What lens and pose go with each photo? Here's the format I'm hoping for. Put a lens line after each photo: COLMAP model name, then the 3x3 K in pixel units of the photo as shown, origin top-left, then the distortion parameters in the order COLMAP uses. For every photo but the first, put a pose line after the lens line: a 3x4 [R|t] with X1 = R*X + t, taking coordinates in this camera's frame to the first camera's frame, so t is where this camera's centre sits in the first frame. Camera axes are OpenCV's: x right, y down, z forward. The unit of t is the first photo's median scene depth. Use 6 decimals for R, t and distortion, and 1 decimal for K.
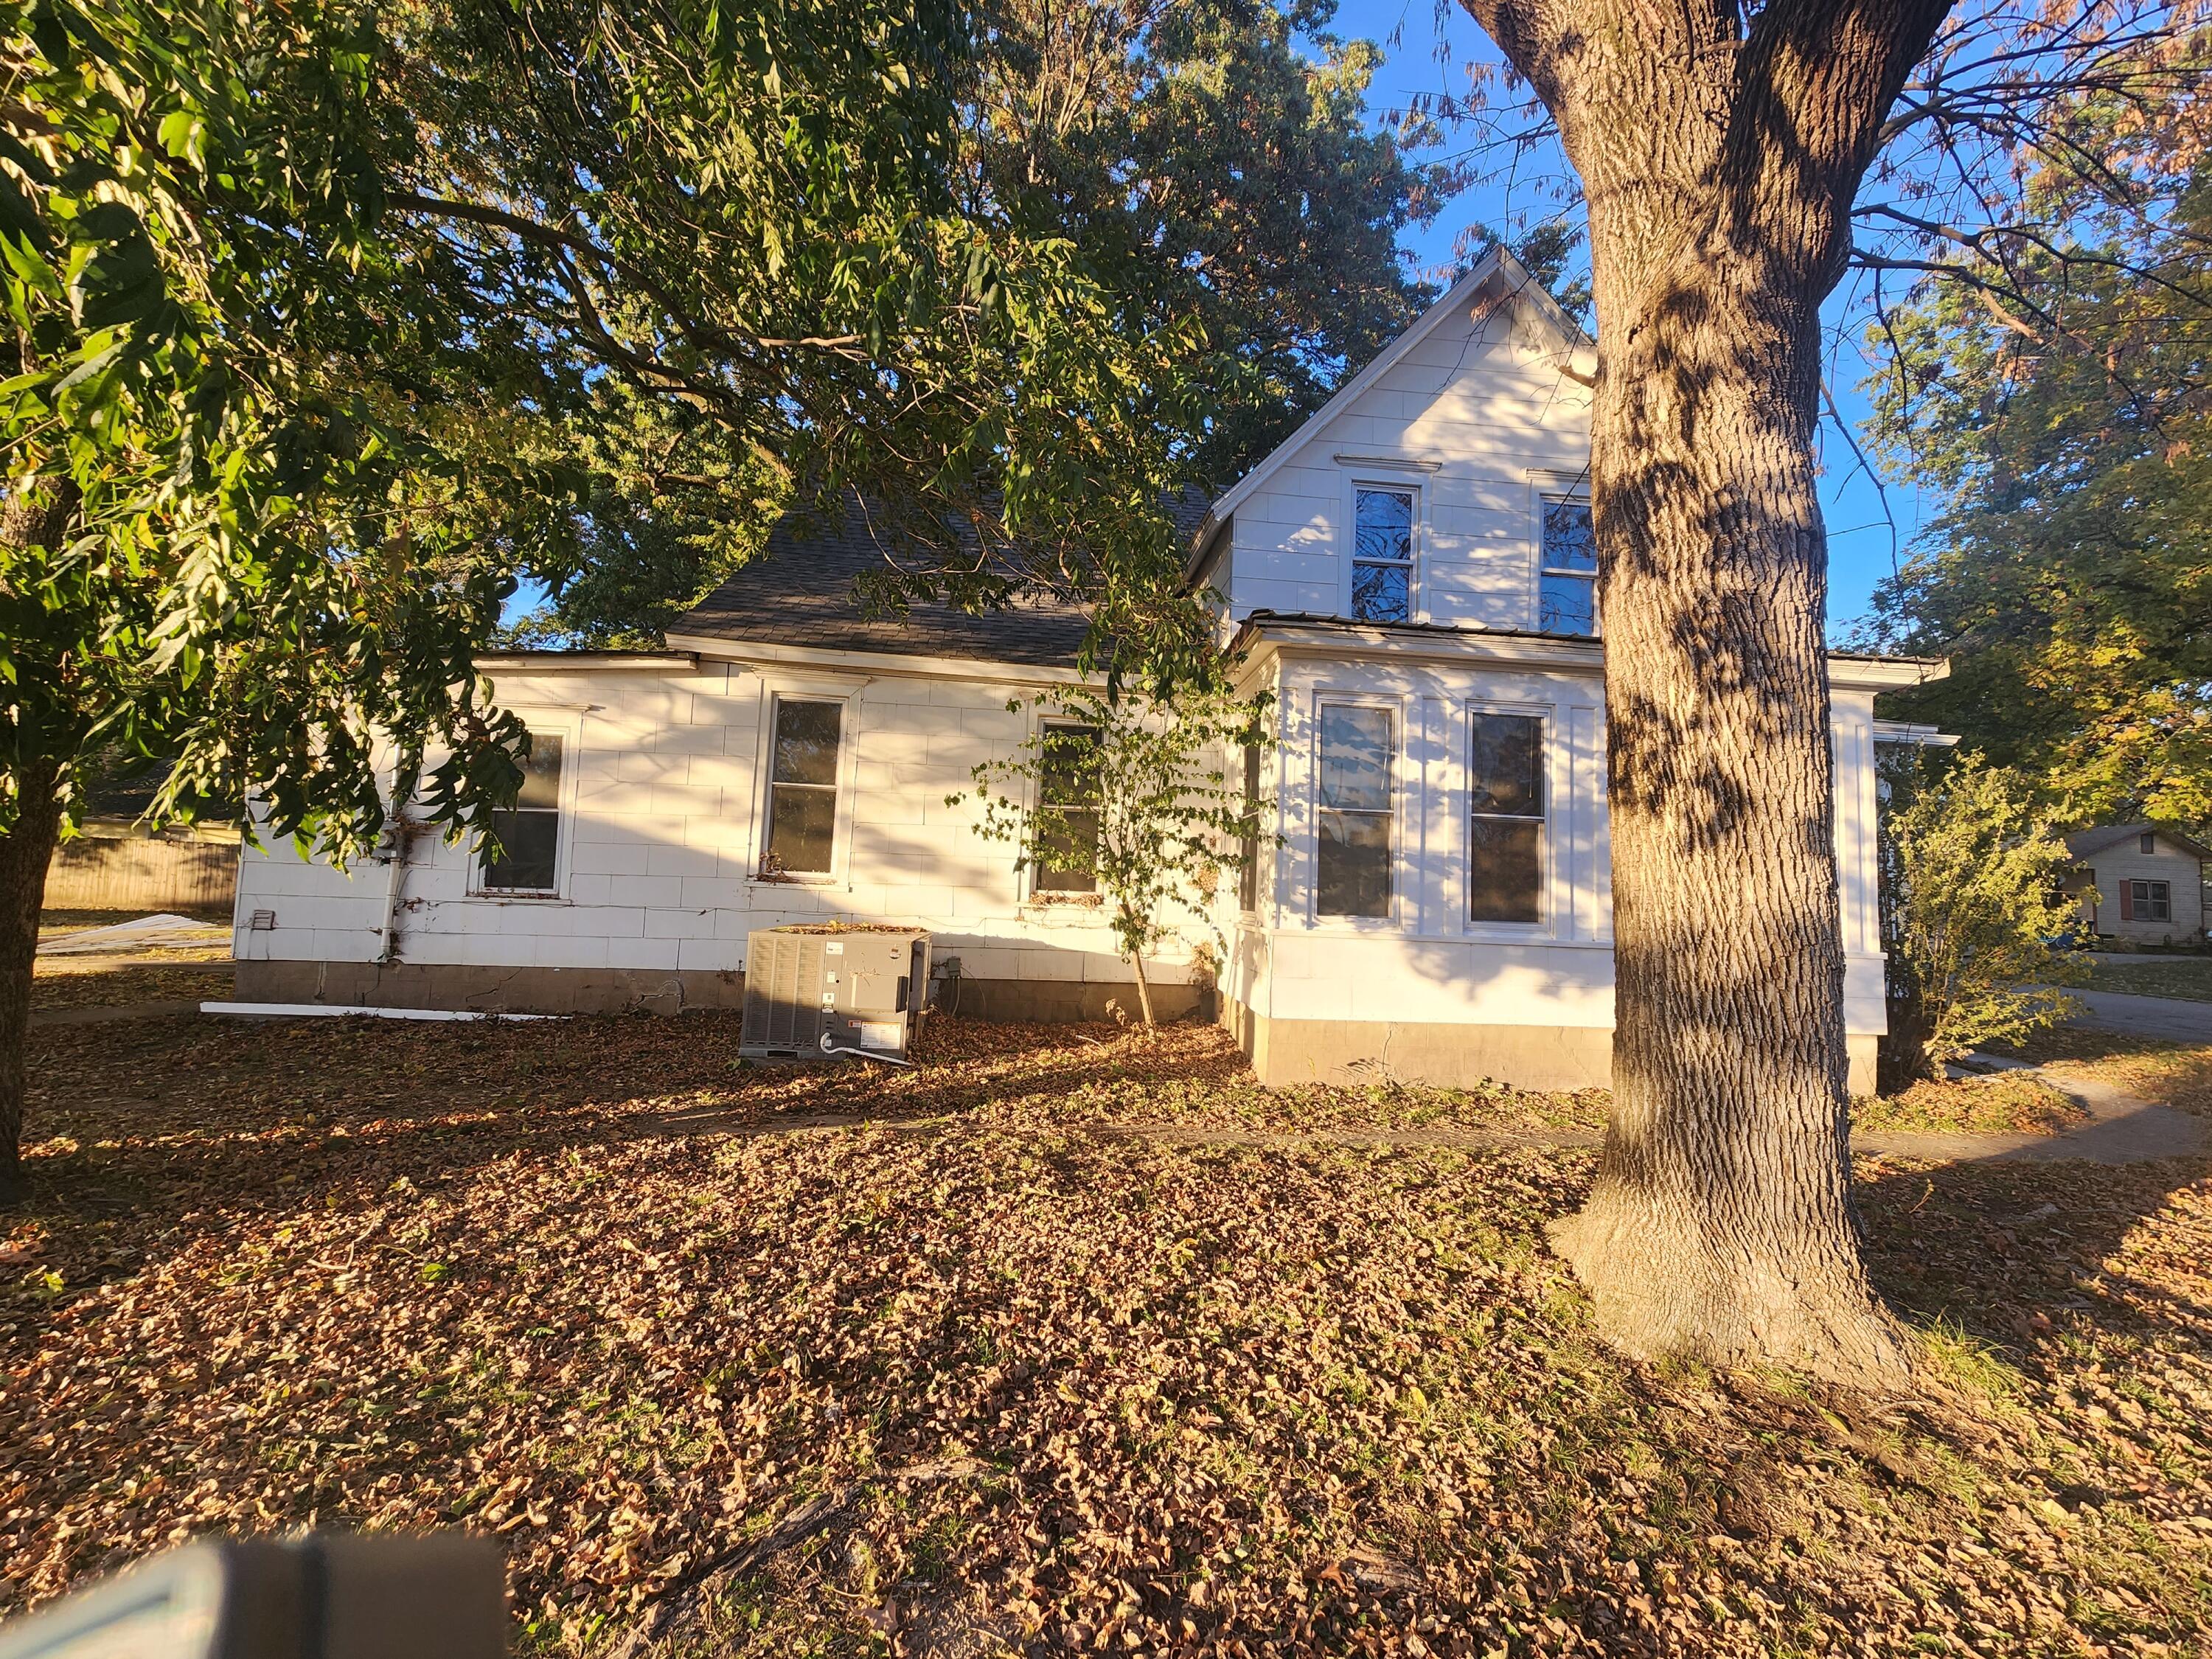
lens RADIAL K [[906.0, 0, 1106.5], [0, 906.0, 817.8], [0, 0, 1]] dist [0.015410, -0.000056]
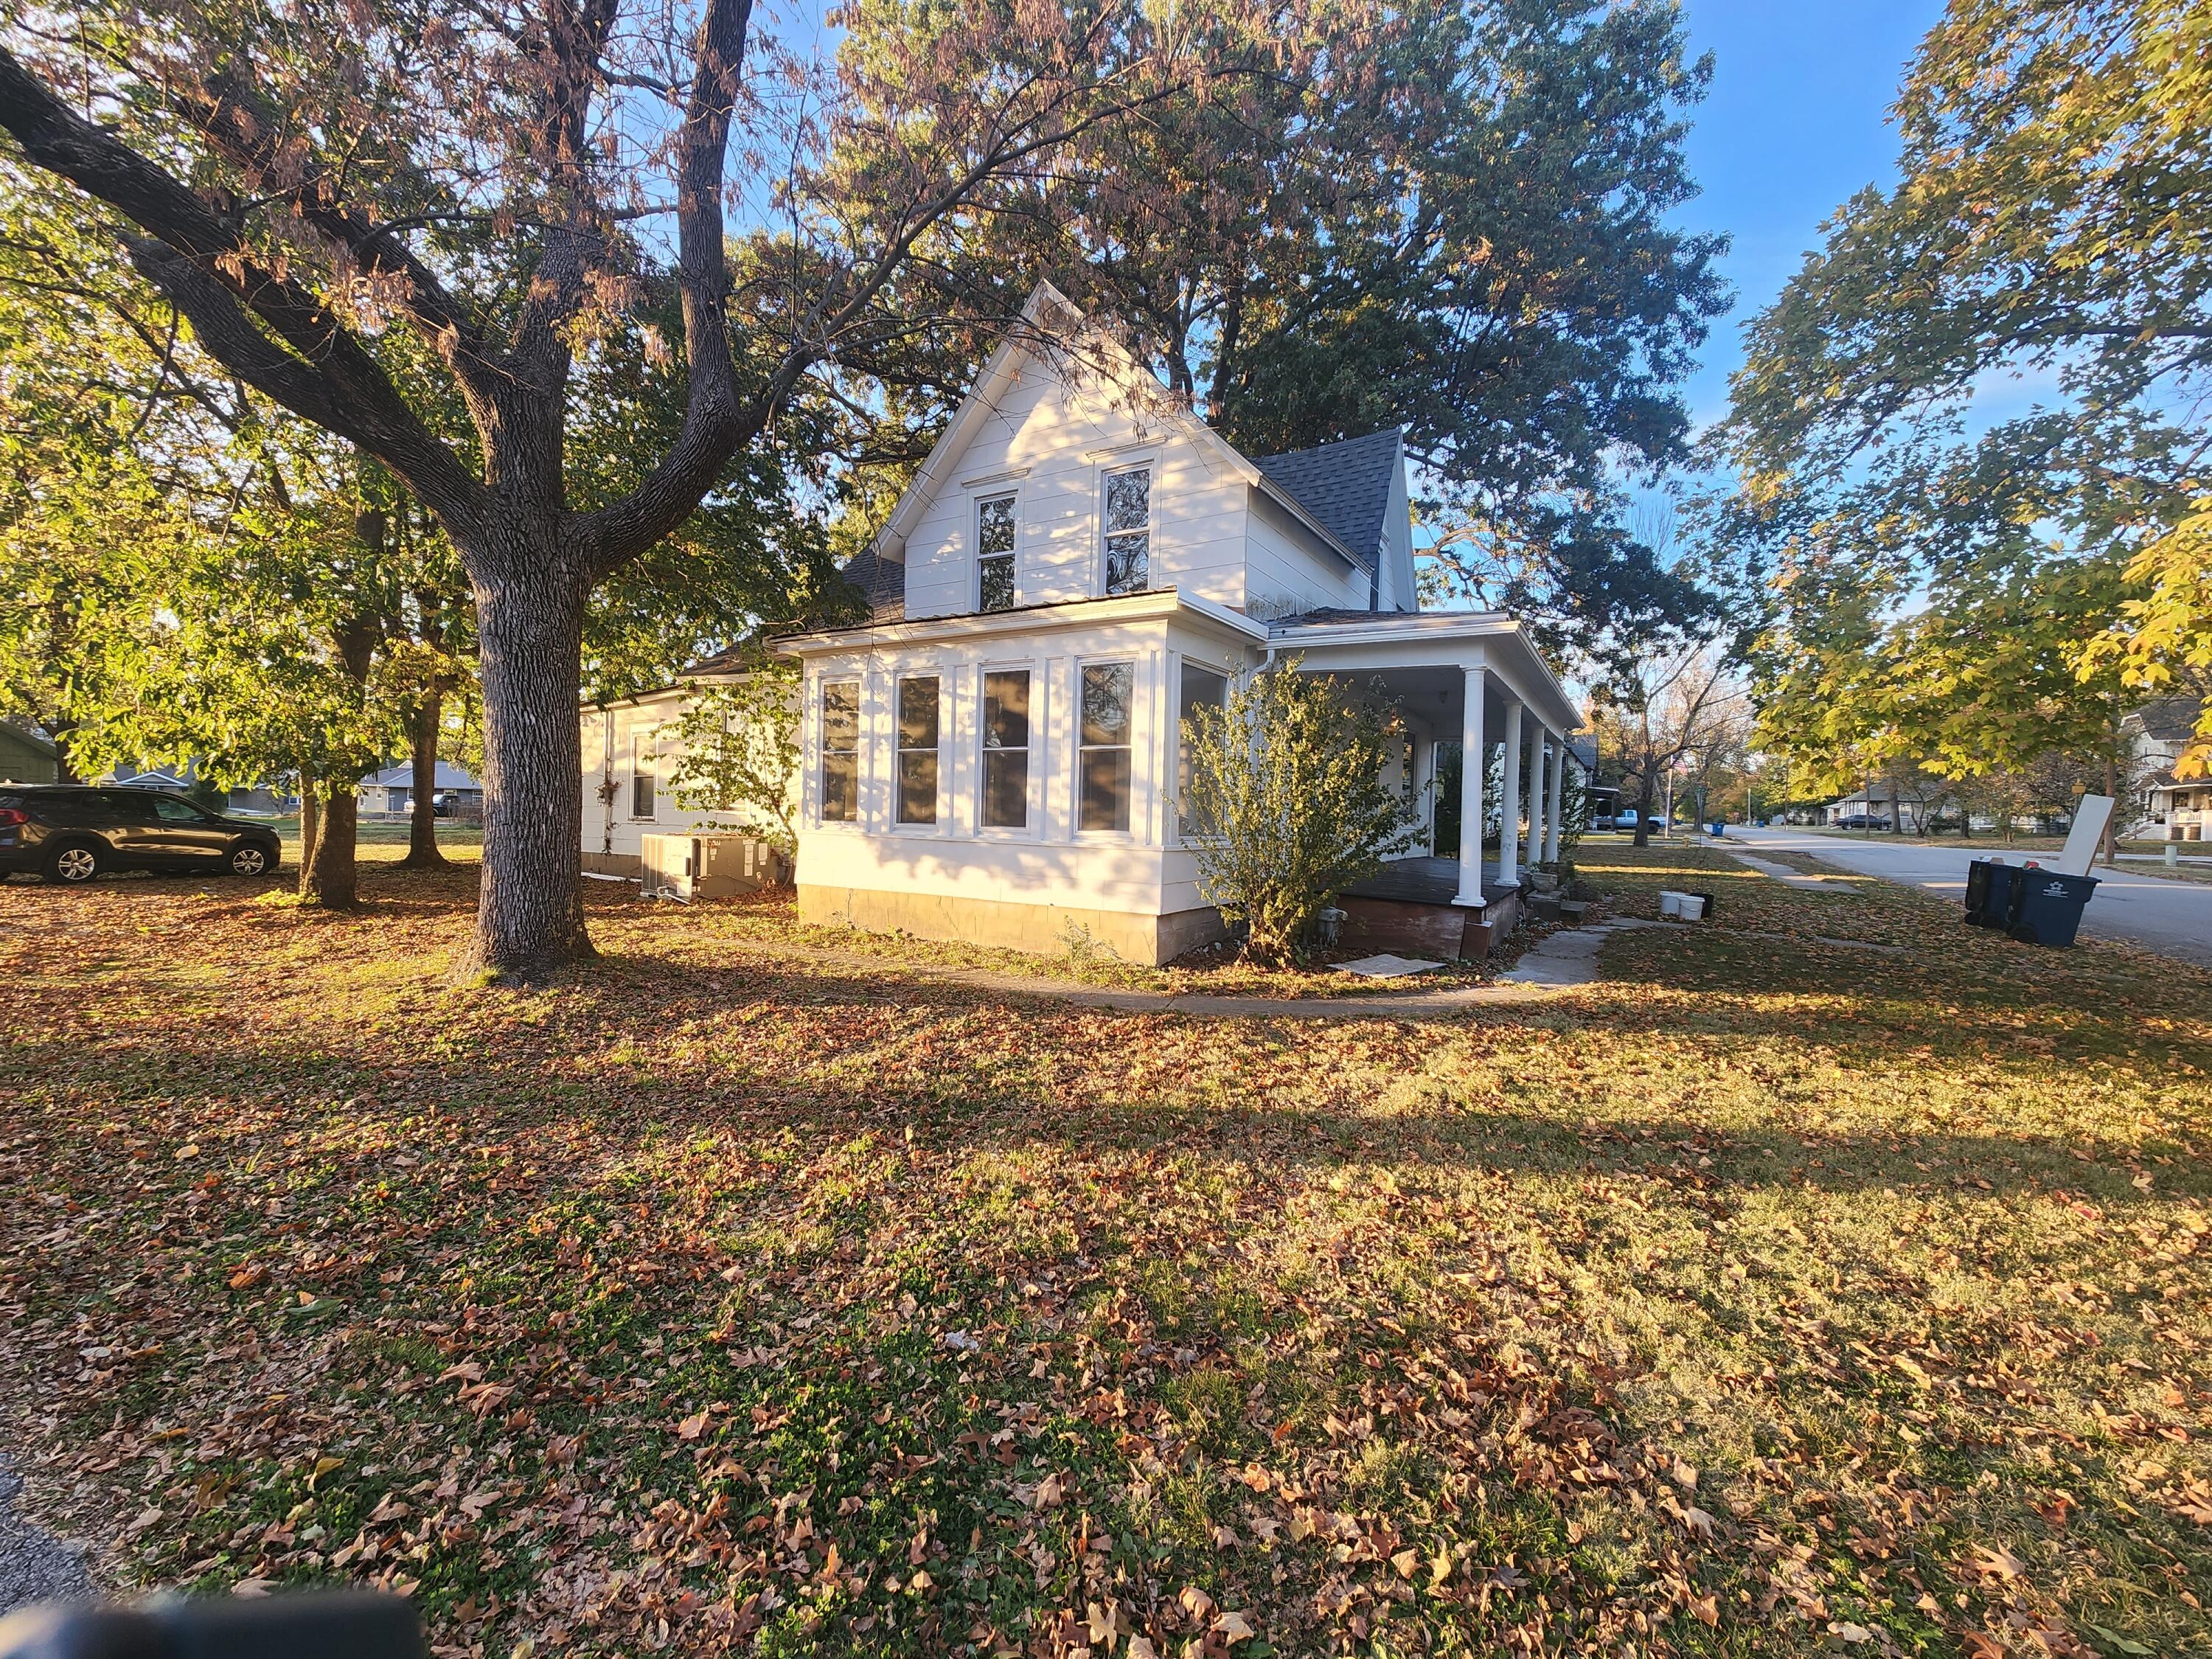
lens RADIAL K [[906.0, 0, 1104.6], [0, 906.0, 833.3], [0, 0, 1]] dist [0.015410, -0.000056]
pose [[0.793530, -0.009630, -0.608455, 1.546094], [0.049467, 0.997587, 0.048724, 0.074954], [0.606518, -0.068762, 0.792091, 0.044038]]
